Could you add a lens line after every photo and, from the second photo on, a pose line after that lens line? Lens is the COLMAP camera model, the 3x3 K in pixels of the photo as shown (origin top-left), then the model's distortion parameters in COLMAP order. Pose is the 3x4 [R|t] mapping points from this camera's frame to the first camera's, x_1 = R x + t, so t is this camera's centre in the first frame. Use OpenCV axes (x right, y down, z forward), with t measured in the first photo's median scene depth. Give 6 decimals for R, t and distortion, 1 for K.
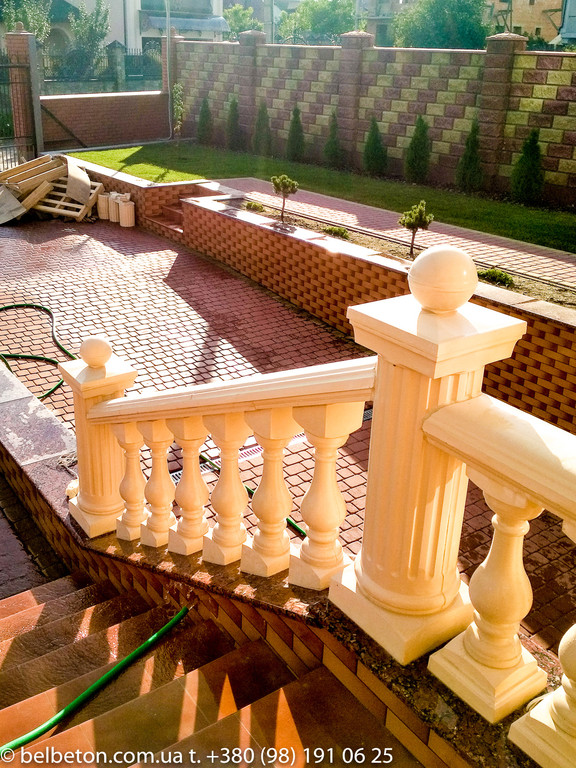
lens RADIAL K [[763.0, 0, 245.6], [0, 763.0, 345.0], [0, 0, 1]] dist [0.137628, -0.192881]
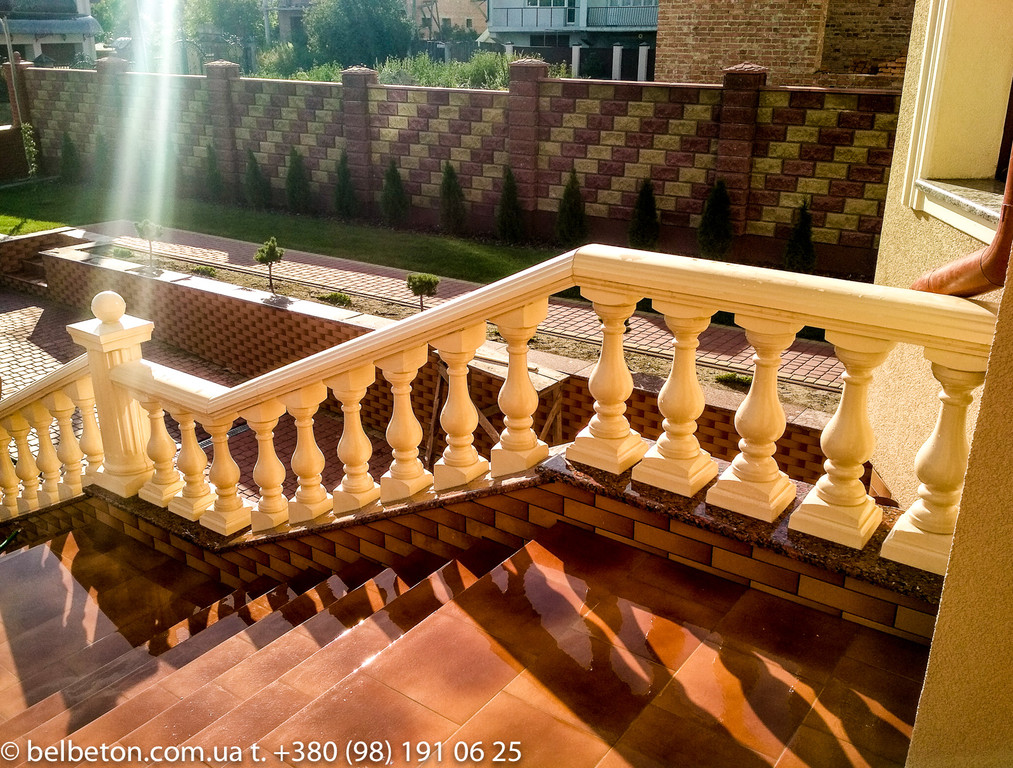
lens RADIAL K [[940.9, 0, 506.5], [0, 940.9, 384.0], [0, 0, 1]] dist [0.125515, -0.259094]
pose [[0.940503, -0.141530, 0.308905, 0.091441], [0.145025, 0.989358, 0.011745, 0.051985], [-0.307280, 0.033753, 0.951020, -0.374821]]
